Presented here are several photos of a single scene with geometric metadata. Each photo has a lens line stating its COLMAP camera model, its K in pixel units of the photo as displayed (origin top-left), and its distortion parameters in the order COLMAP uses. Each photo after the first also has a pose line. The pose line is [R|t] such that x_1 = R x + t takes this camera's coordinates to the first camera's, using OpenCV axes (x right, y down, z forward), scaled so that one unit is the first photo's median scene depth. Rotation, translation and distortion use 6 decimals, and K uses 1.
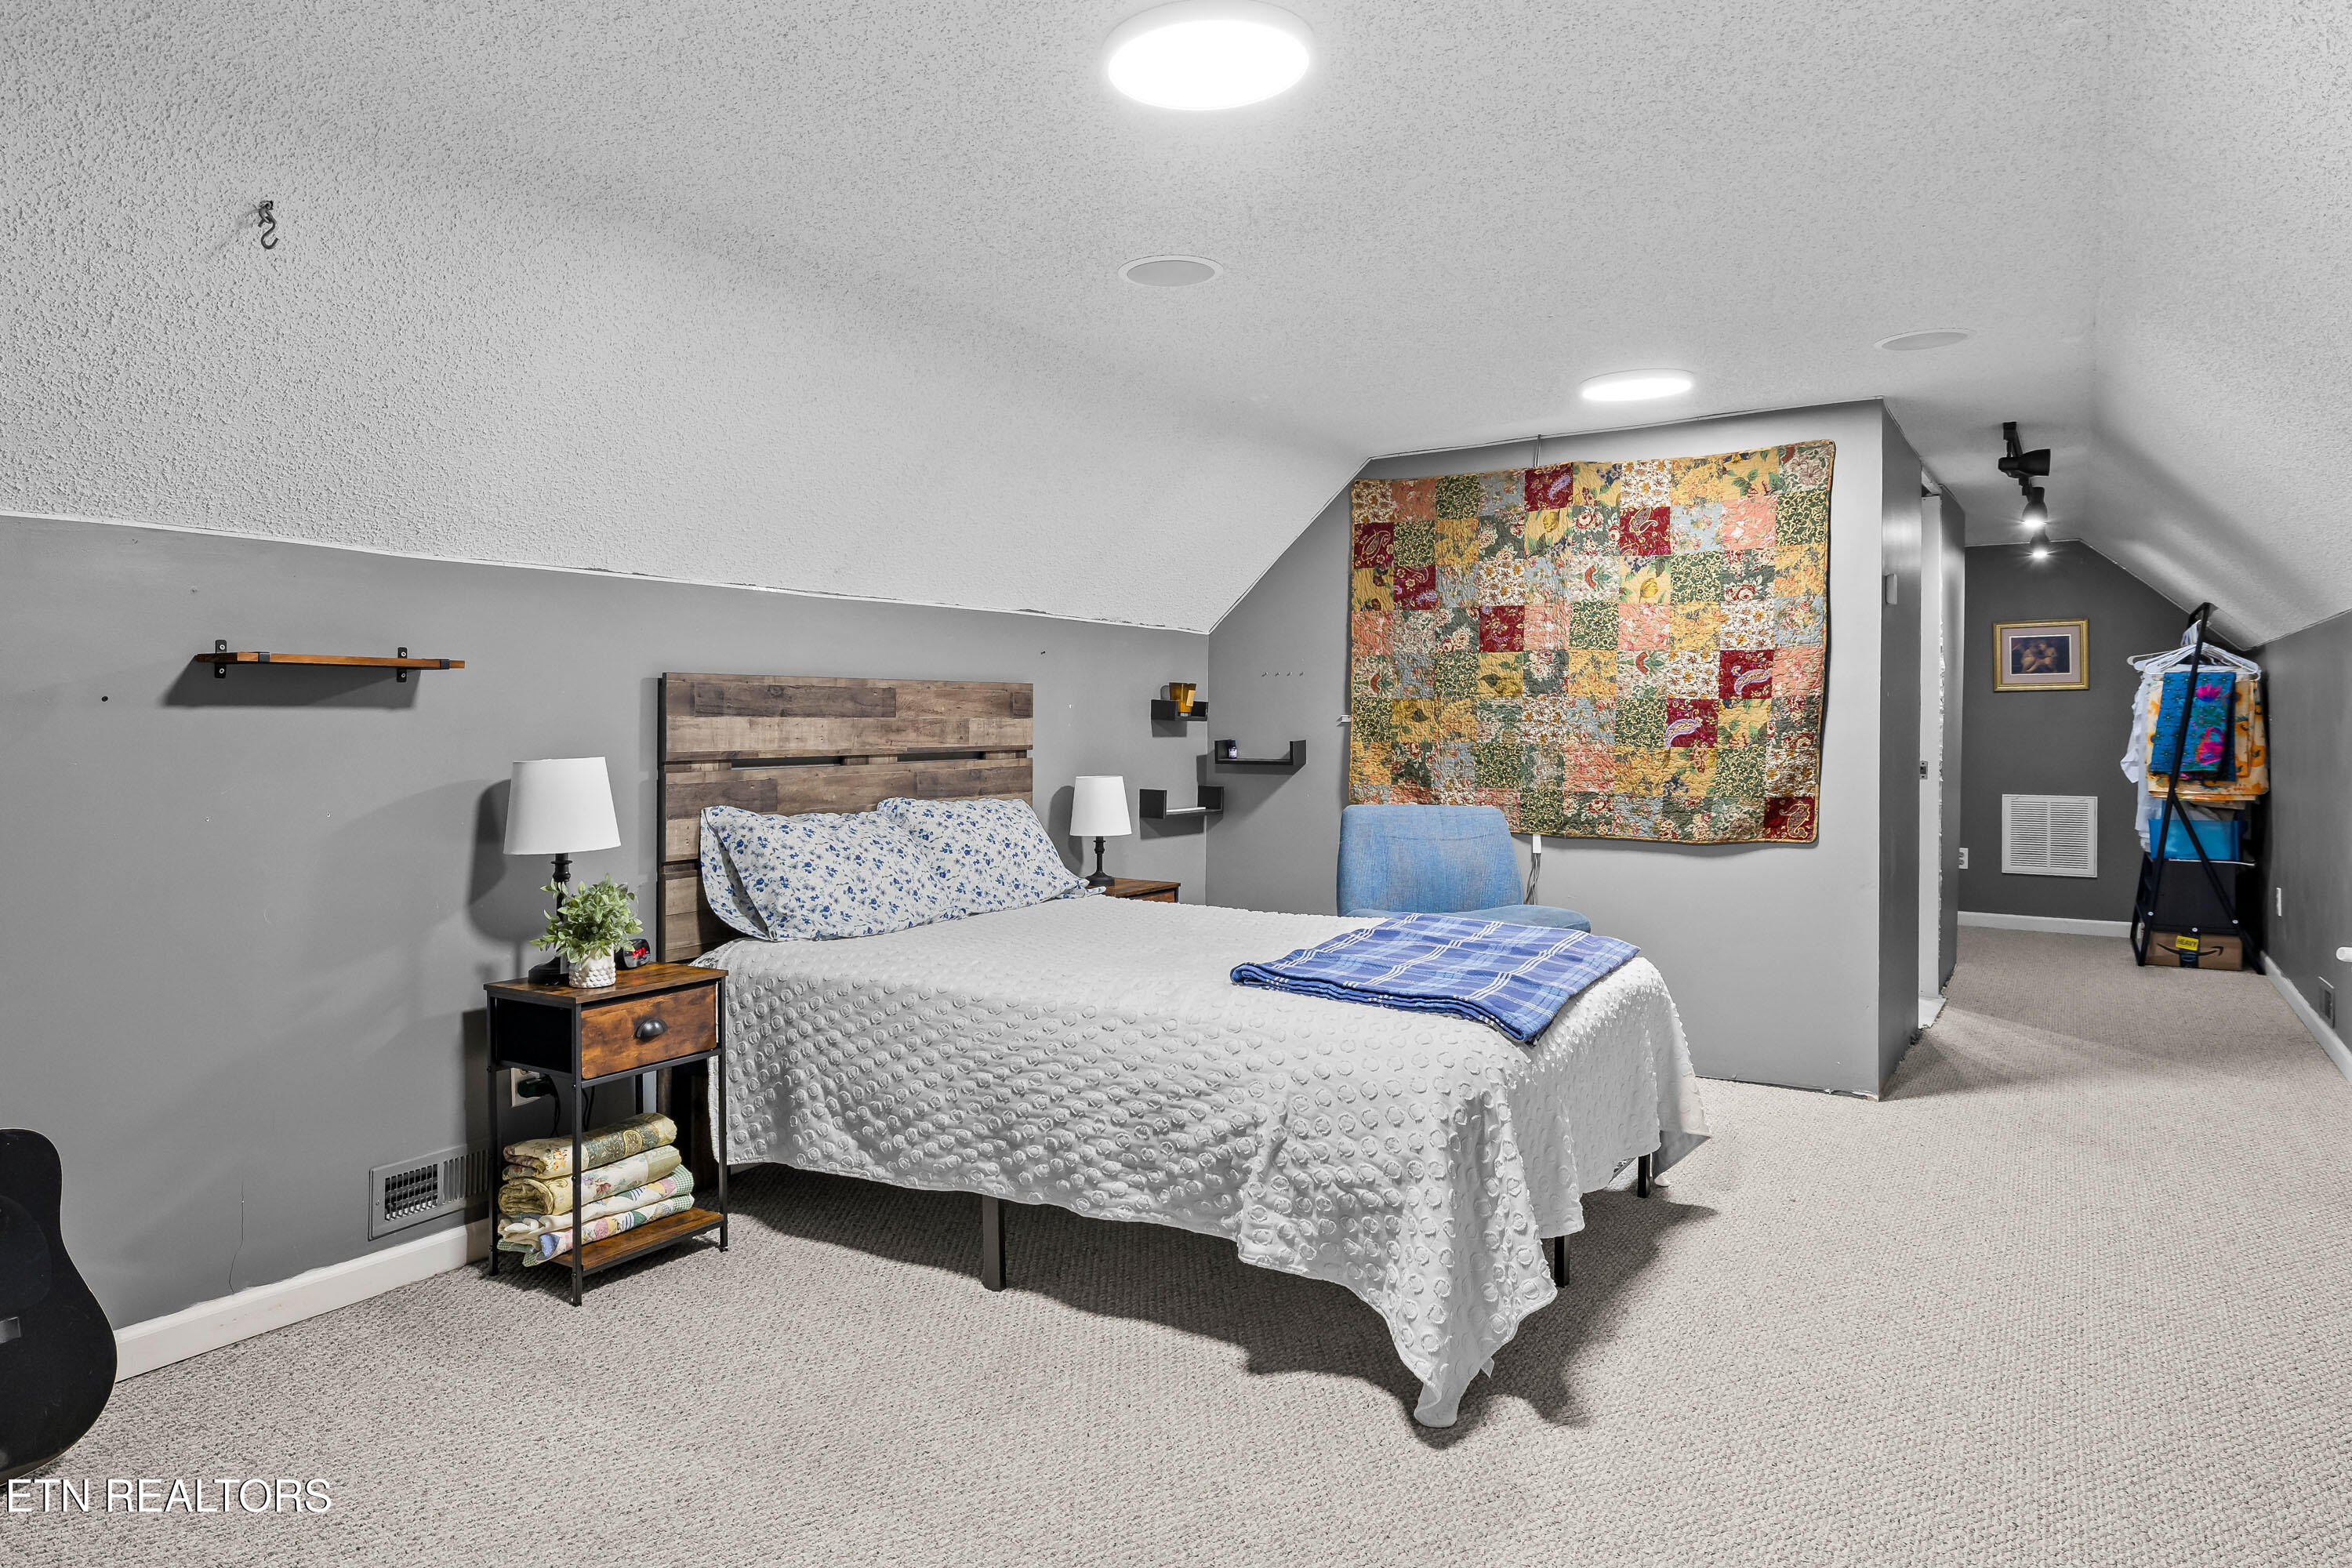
lens RADIAL K [[1335.4, 0, 1168.1], [0, 1335.4, 739.9], [0, 0, 1]] dist [-0.000269, -0.000420]
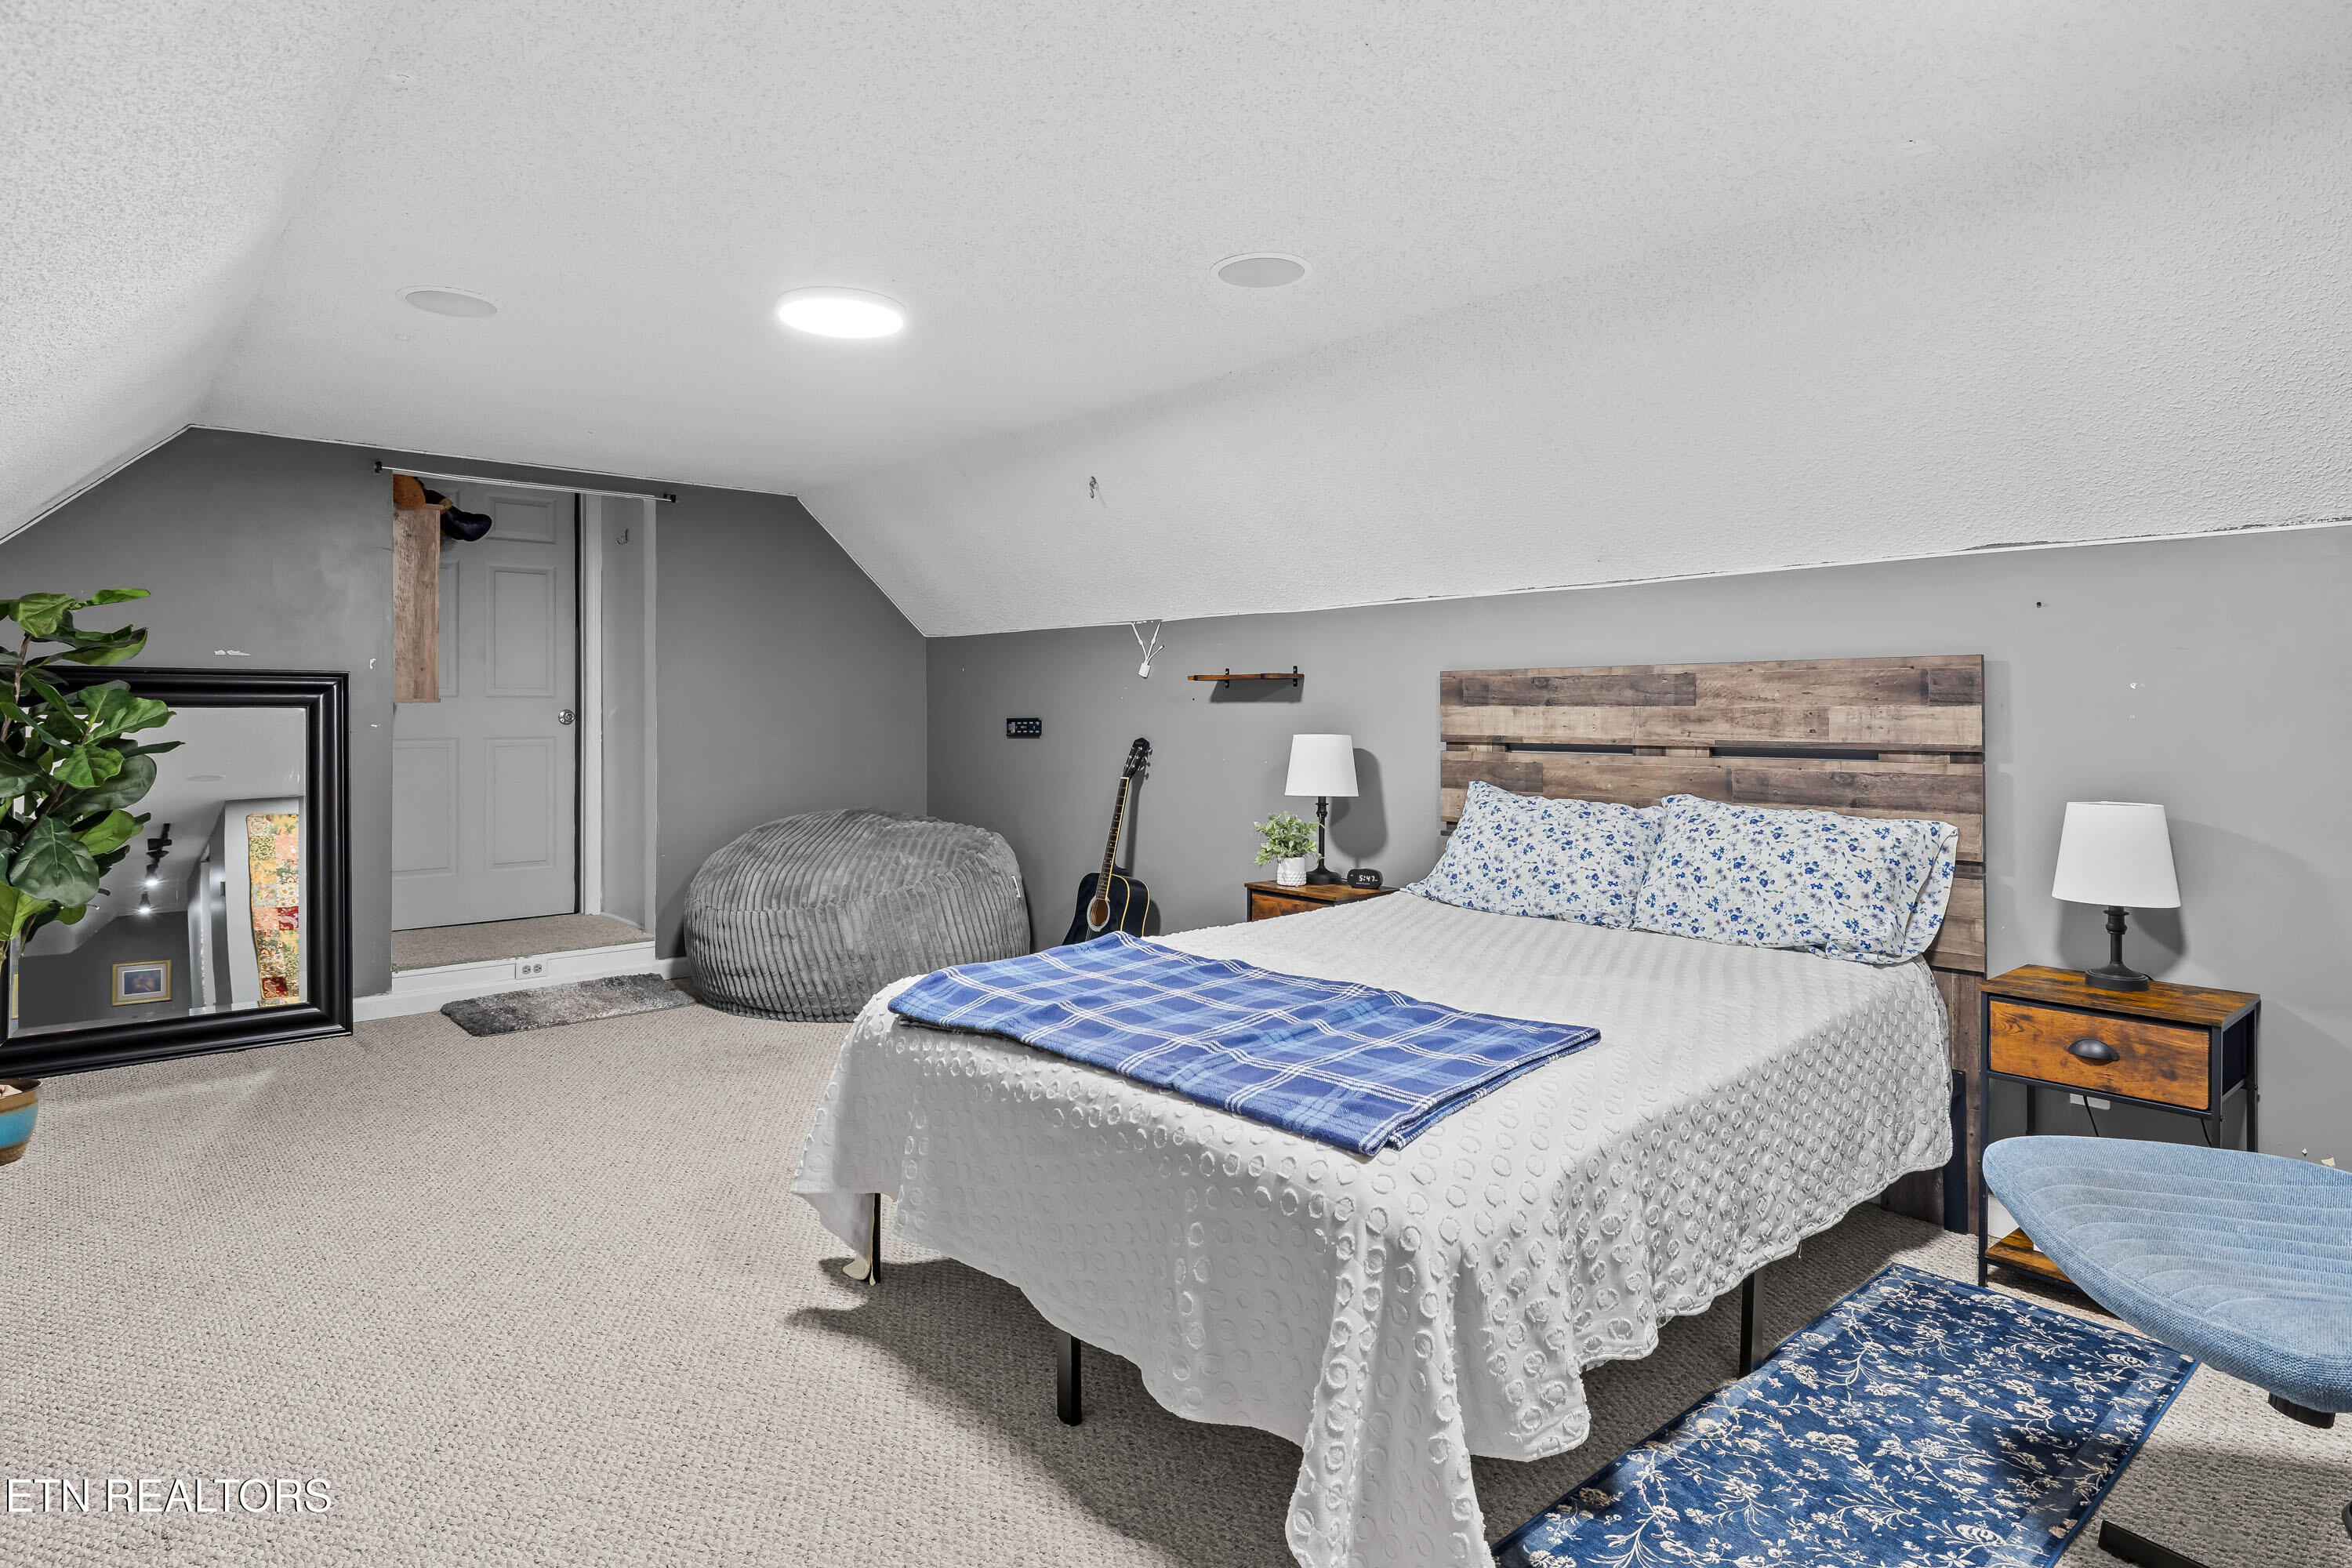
lens RADIAL K [[1274.2, 0, 1179.2], [0, 1274.2, 710.5], [0, 0, 1]] dist [0.000959, 0.000083]
pose [[-0.246729, -0.000730, -0.969084, 0.748880], [-0.015332, 0.999877, 0.003150, -0.011657], [0.968963, 0.015635, -0.246710, 0.921637]]
